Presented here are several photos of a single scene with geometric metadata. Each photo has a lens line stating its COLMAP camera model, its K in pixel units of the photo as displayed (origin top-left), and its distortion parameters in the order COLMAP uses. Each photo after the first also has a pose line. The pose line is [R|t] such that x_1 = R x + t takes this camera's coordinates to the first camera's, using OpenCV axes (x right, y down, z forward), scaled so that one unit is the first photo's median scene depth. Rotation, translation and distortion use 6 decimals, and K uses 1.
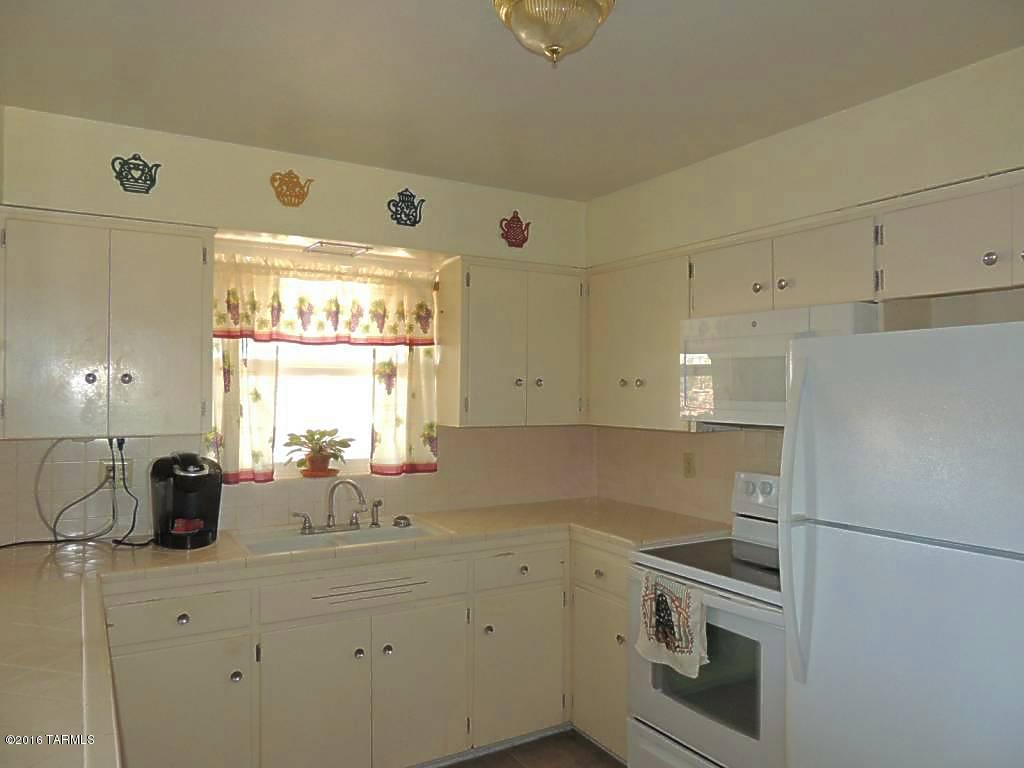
lens RADIAL K [[725.7, 0, 511.4], [0, 725.7, 385.9], [0, 0, 1]] dist [-0.021014, 0.009454]
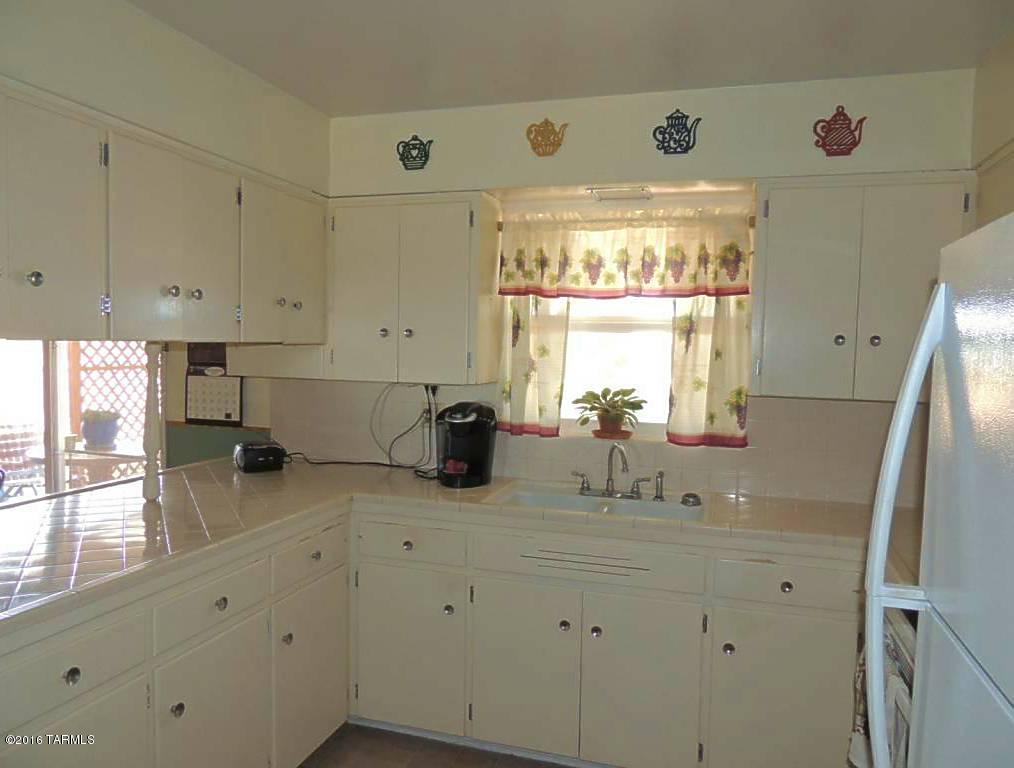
lens RADIAL K [[742.6, 0, 504.6], [0, 742.6, 385.1], [0, 0, 1]] dist [-0.006841, -0.004184]
pose [[0.663559, 0.052316, -0.746292, 0.380751], [-0.012972, 0.998207, 0.058441, 0.000787], [0.748011, -0.029098, 0.663048, 0.262320]]
